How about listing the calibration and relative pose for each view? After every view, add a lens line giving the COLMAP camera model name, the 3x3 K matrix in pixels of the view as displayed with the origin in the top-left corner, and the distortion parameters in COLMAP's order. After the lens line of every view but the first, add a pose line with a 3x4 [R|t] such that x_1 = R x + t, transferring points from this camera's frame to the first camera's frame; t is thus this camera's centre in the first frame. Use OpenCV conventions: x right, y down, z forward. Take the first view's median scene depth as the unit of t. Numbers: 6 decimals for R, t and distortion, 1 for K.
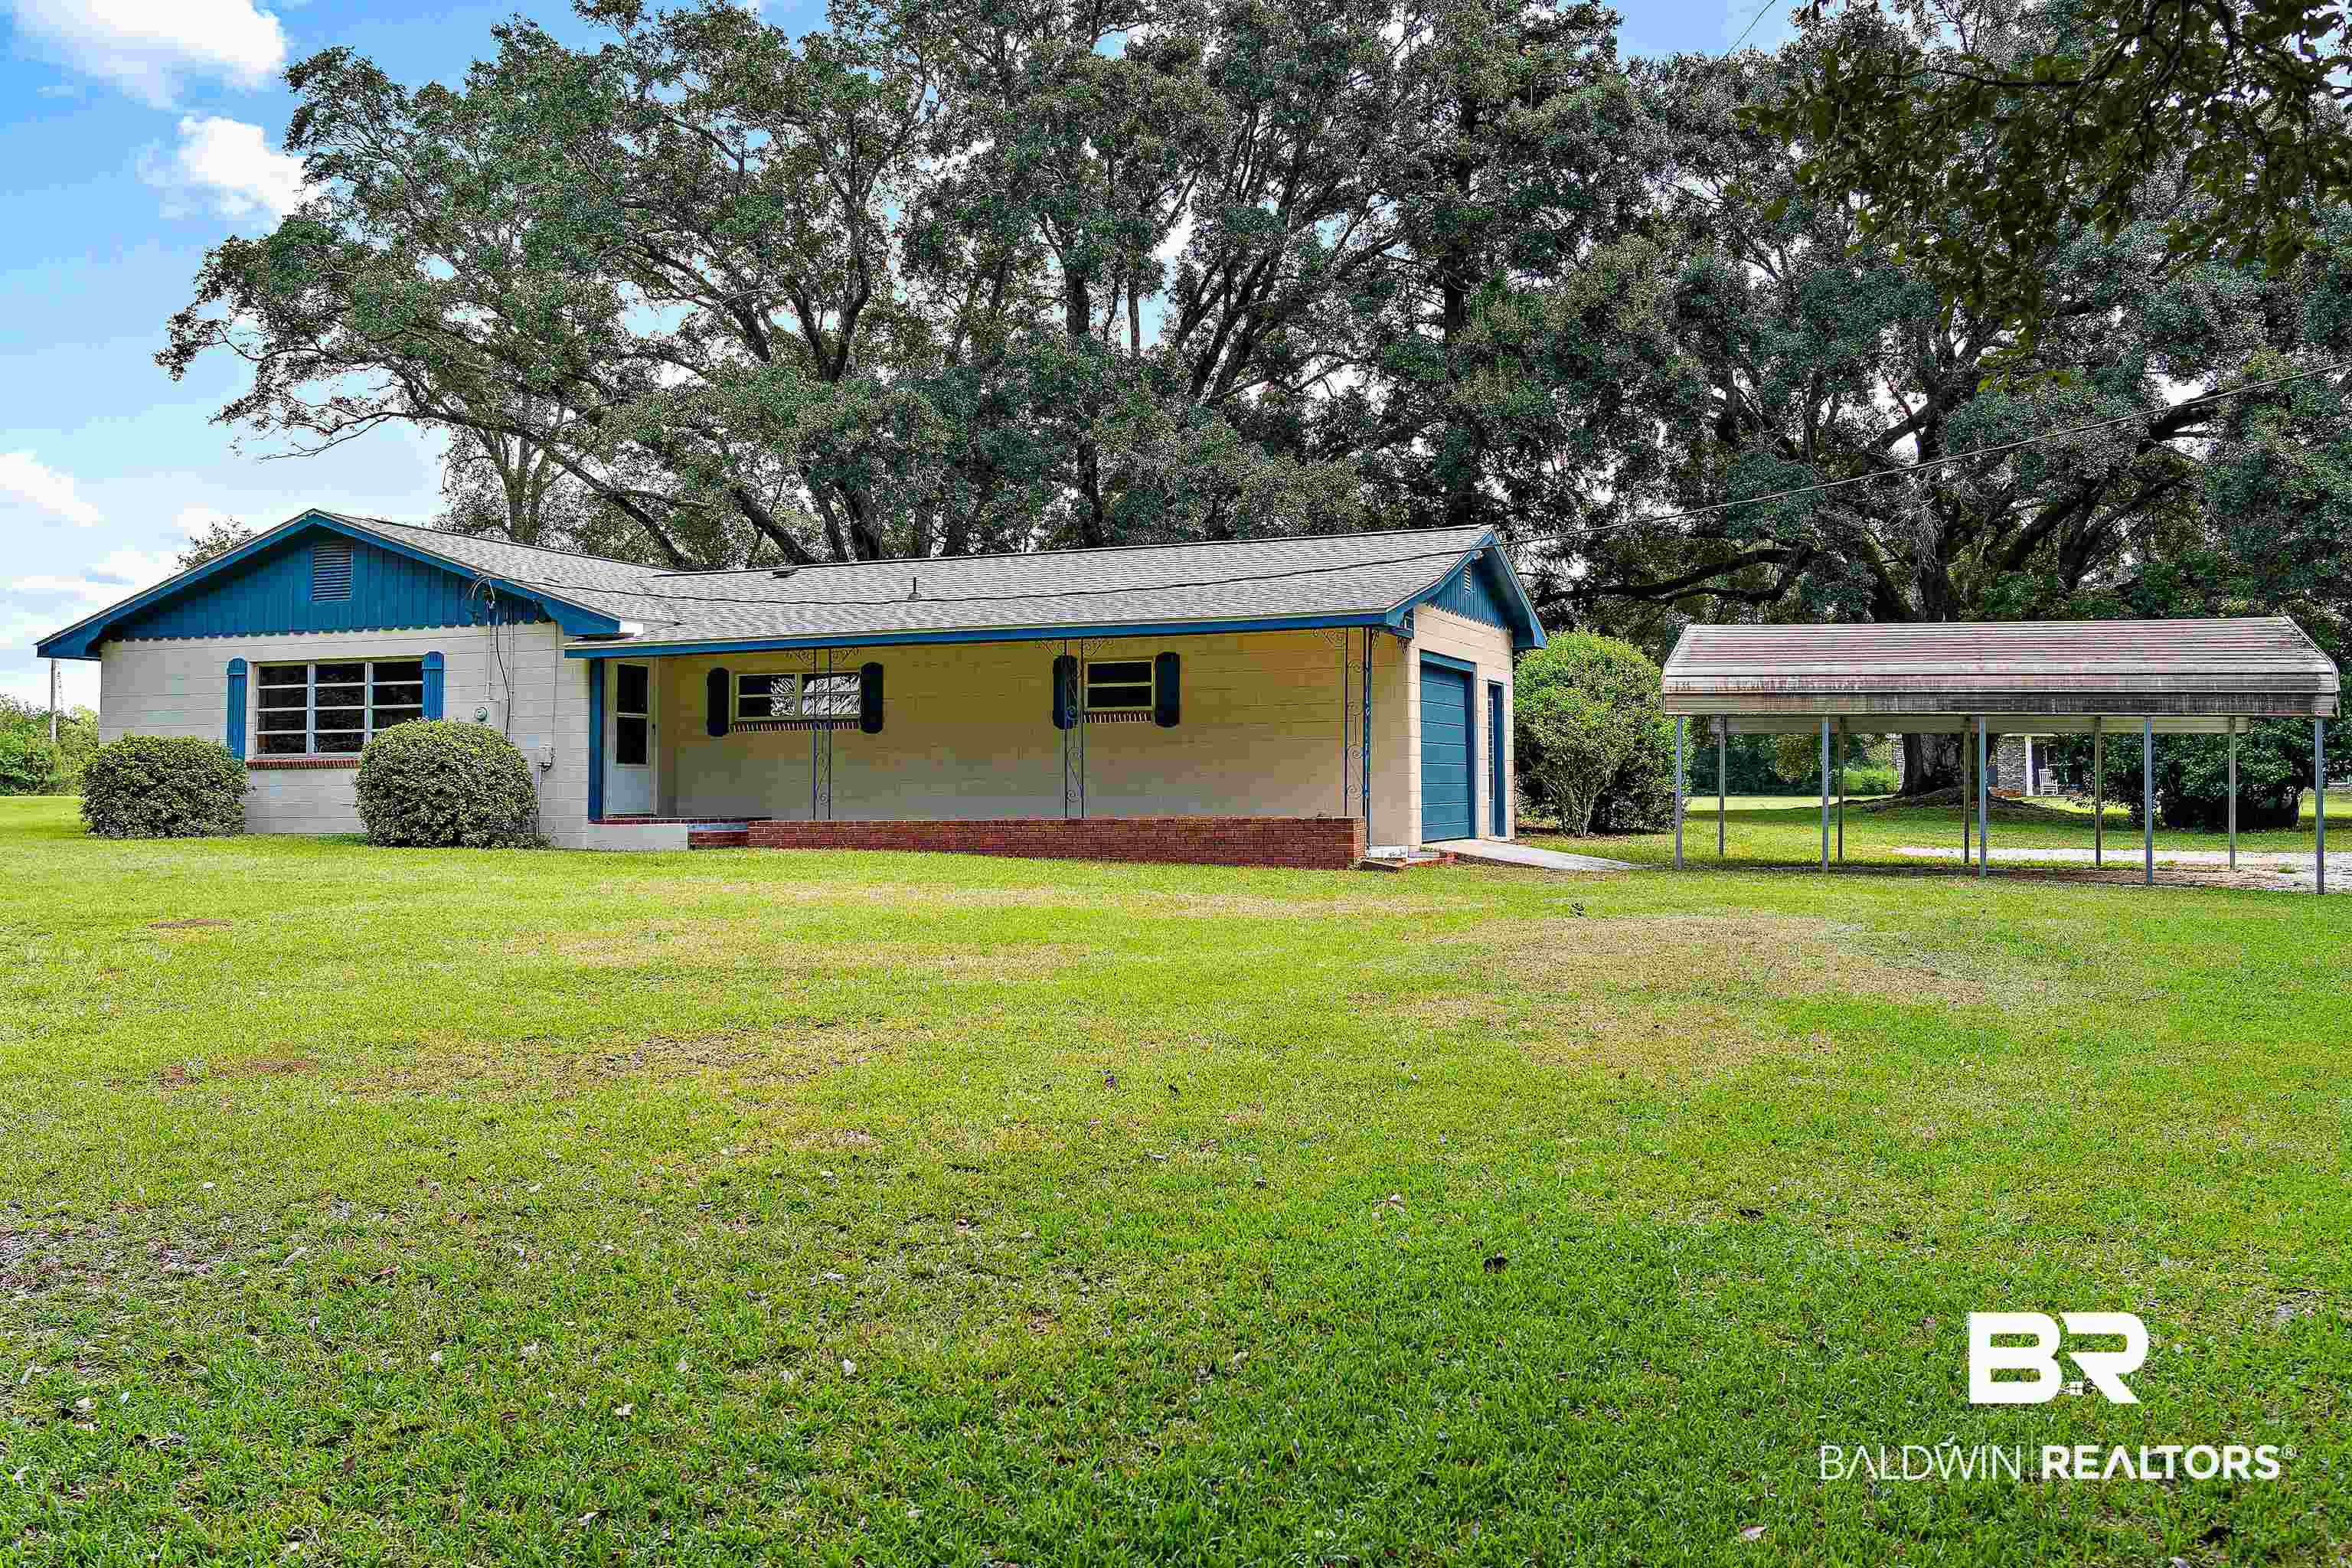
lens RADIAL K [[1919.9, 0, 1155.7], [0, 1919.9, 713.6], [0, 0, 1]] dist [0.016477, -0.000479]
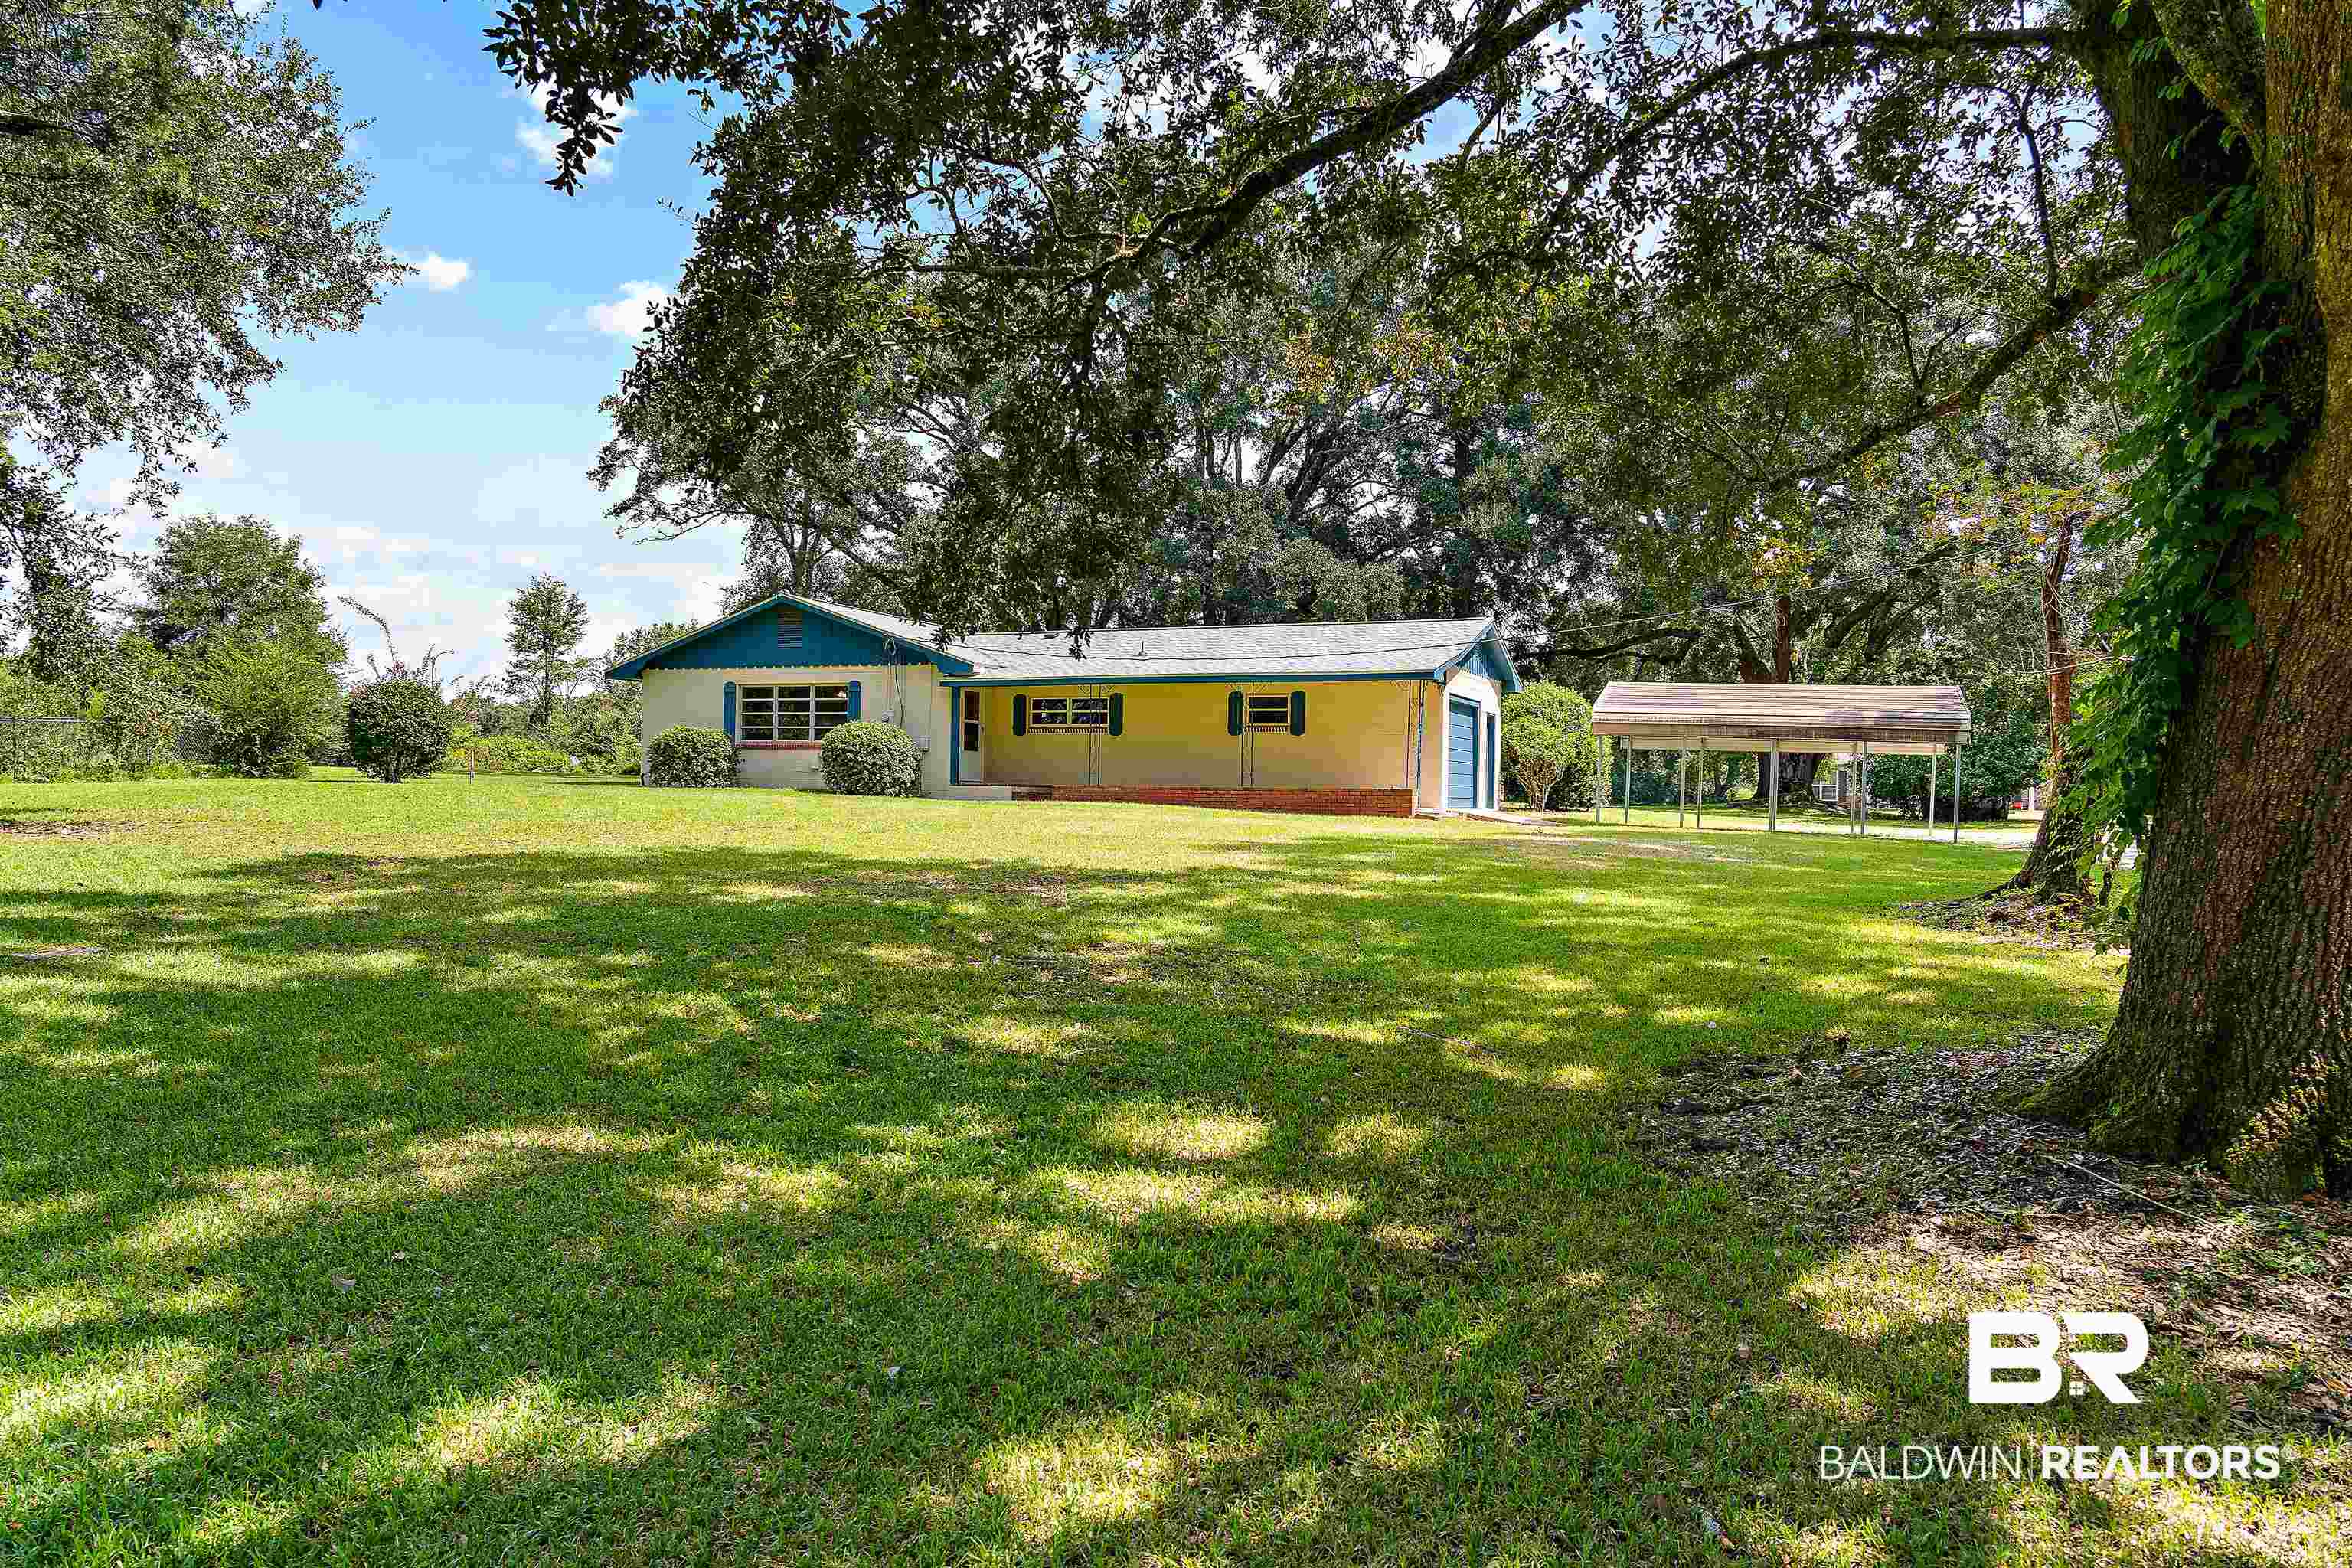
lens RADIAL K [[1591.8, 0, 1169.1], [0, 1591.8, 789.1], [0, 0, 1]] dist [-0.012269, 0.000530]
pose [[0.999679, 0.023356, -0.009813, -0.077786], [-0.023006, 0.999145, 0.034357, 0.007156], [0.010607, -0.034120, 0.999361, -0.337993]]
